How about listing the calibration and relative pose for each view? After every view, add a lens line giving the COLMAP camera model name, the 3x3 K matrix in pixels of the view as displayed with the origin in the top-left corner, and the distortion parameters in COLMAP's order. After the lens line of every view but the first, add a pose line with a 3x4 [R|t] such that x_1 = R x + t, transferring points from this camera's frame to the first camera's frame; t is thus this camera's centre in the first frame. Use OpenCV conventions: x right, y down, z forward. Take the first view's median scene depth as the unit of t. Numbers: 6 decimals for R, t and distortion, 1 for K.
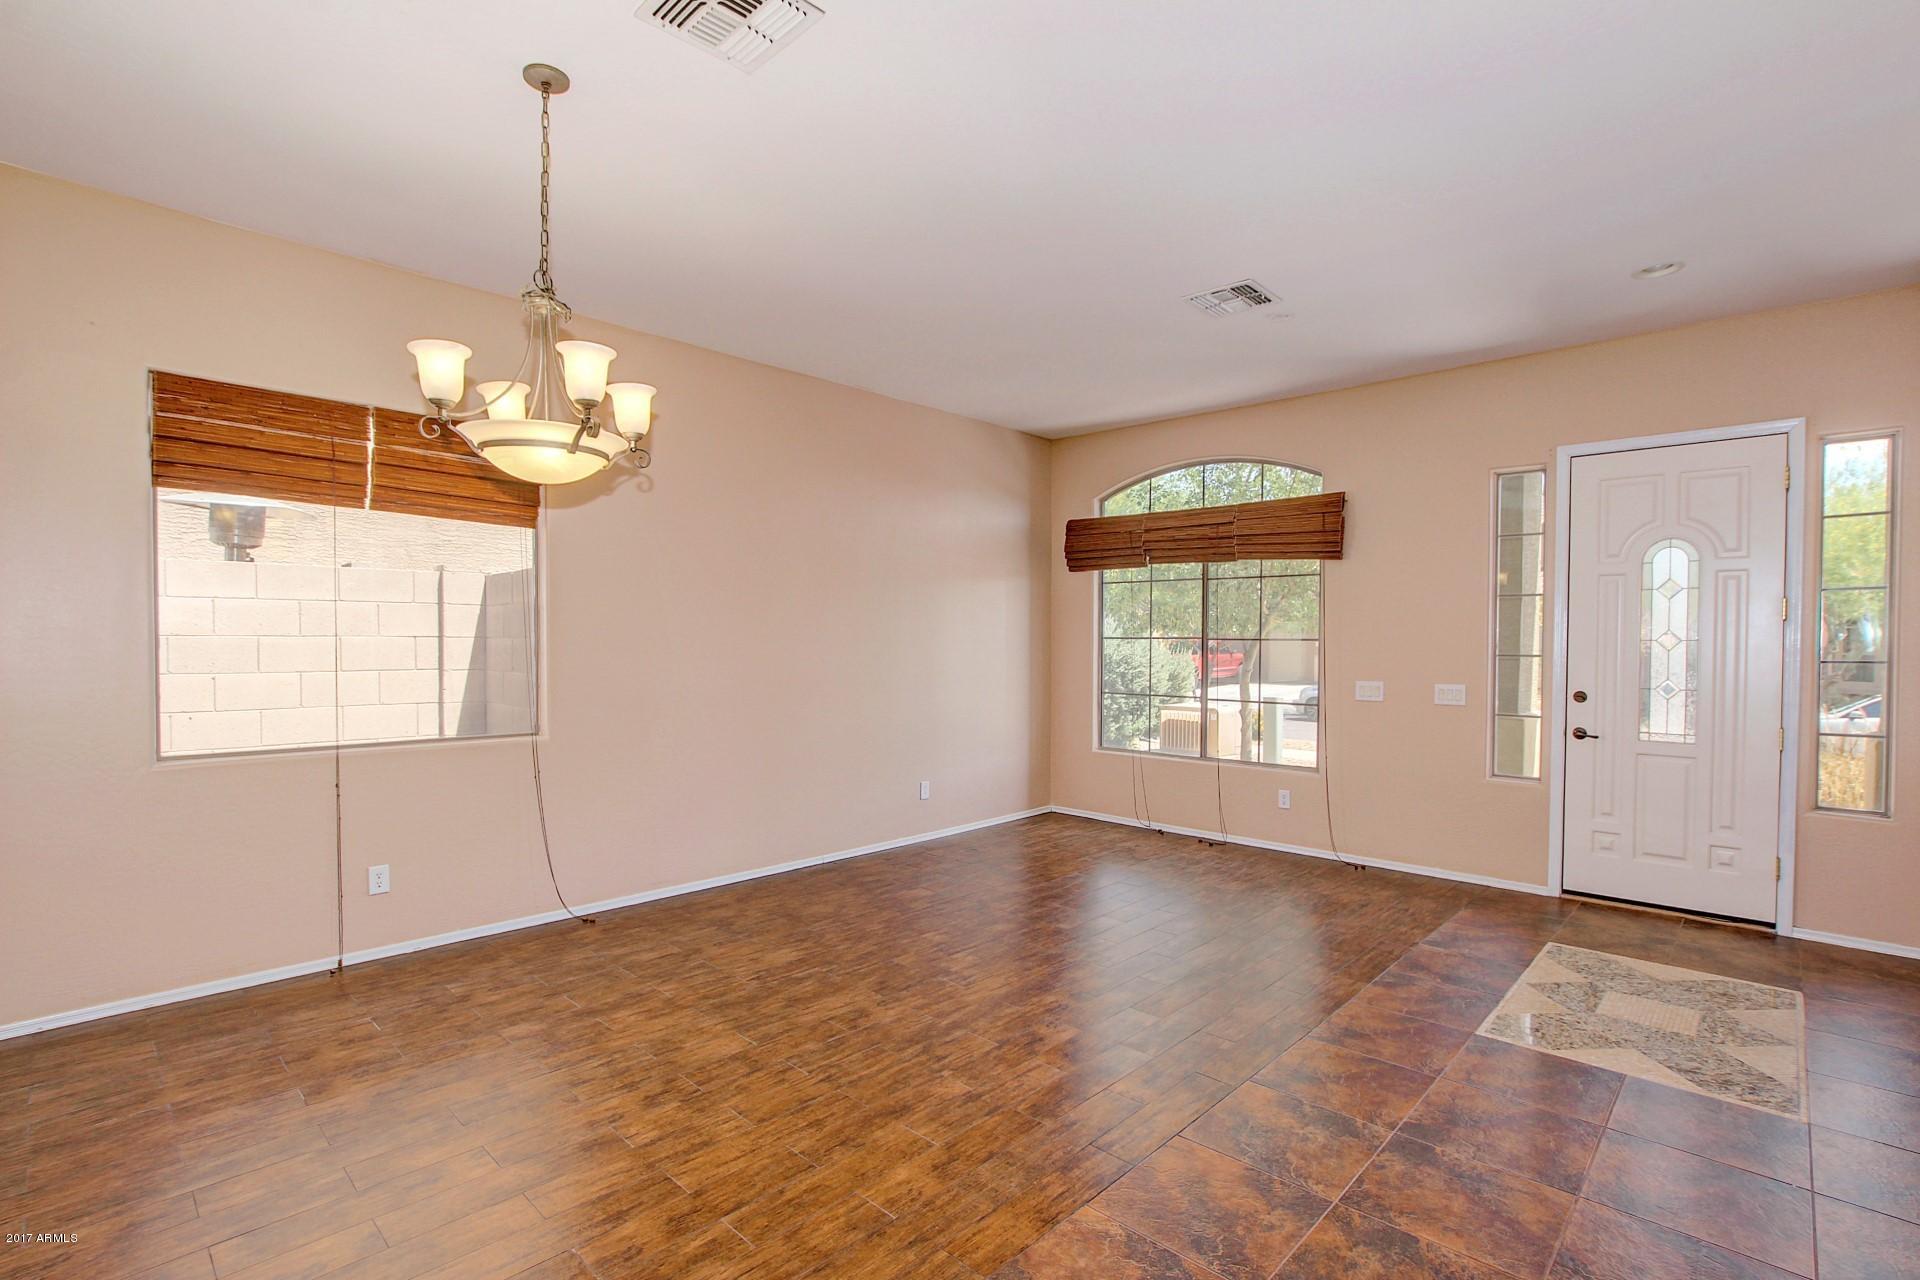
lens RADIAL K [[903.9, 0, 941.5], [0, 903.9, 637.0], [0, 0, 1]] dist [-0.020365, -0.000206]
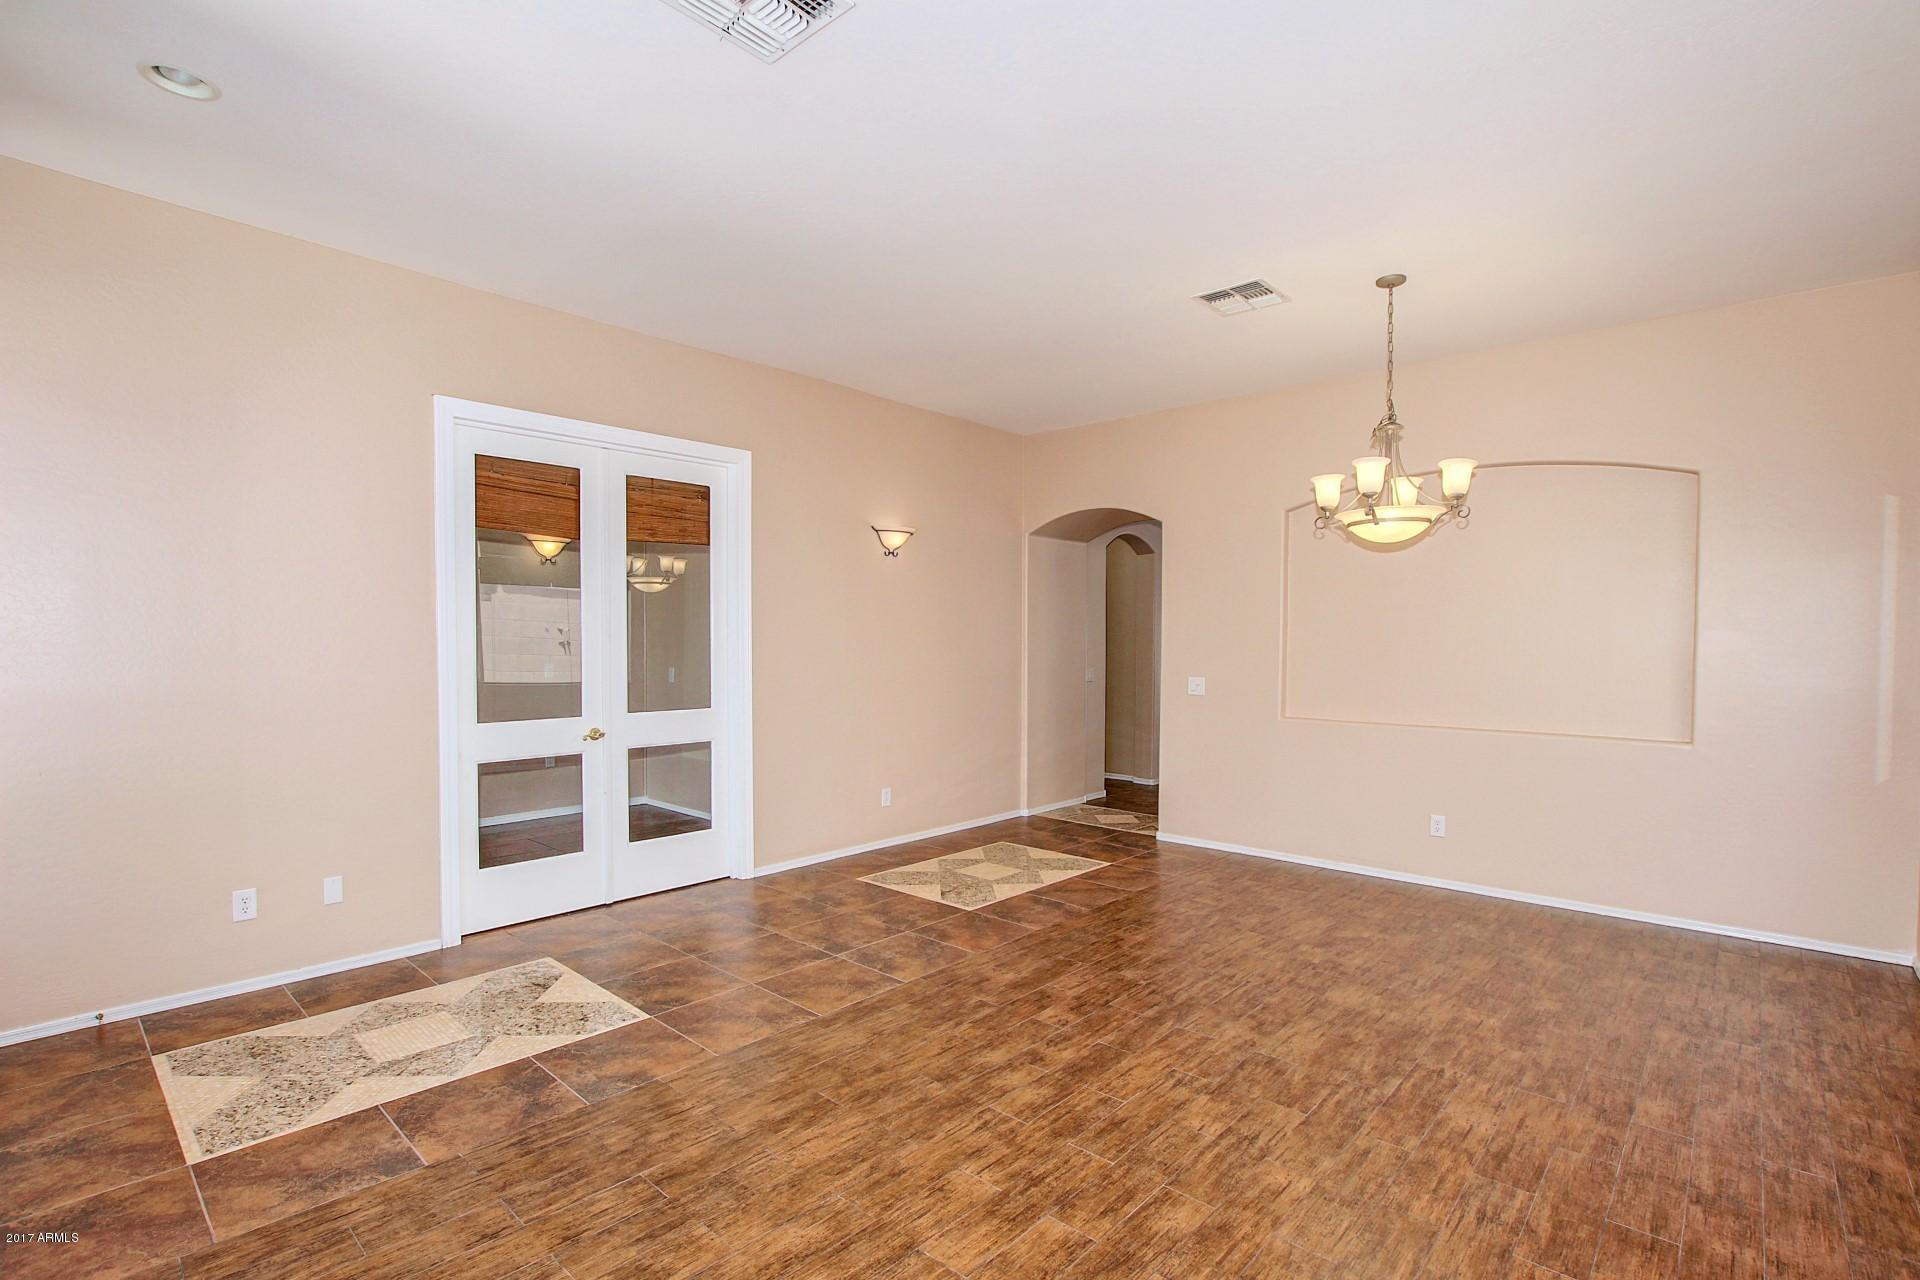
lens RADIAL K [[886.7, 0, 954.0], [0, 886.7, 659.8], [0, 0, 1]] dist [-0.032795, 0.004998]
pose [[-0.999409, -0.012583, -0.031987, 0.268653], [-0.013166, 0.999750, 0.018076, 0.009843], [0.031752, 0.018487, -0.999325, 1.888633]]
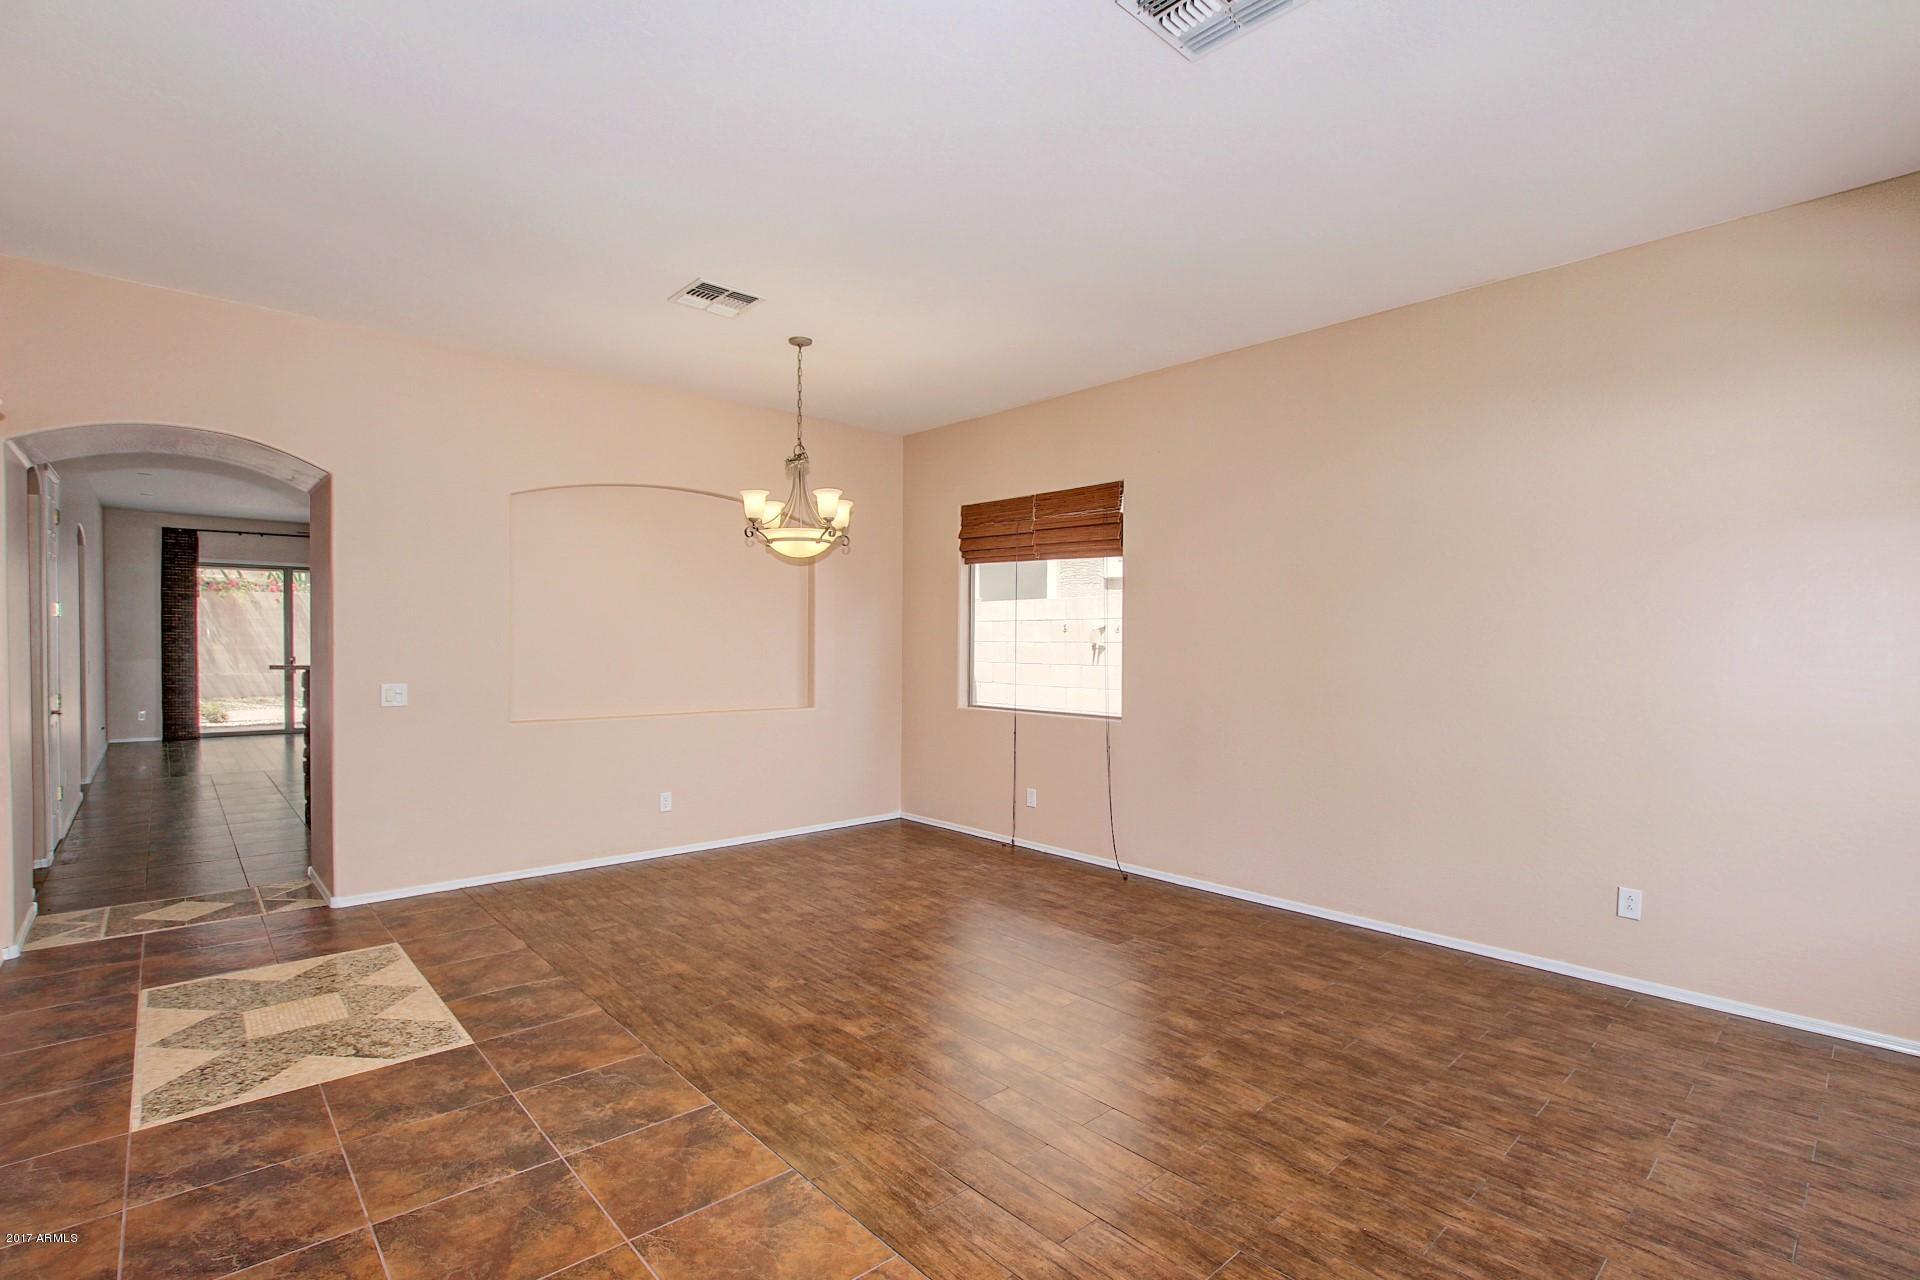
lens RADIAL K [[886.7, 0, 954.0], [0, 886.7, 659.8], [0, 0, 1]] dist [-0.032795, 0.004998]
pose [[-0.068370, 0.010913, -0.997600, 1.038854], [-0.002613, 0.999935, 0.011118, 0.015078], [0.997657, 0.003367, -0.068337, 1.102074]]
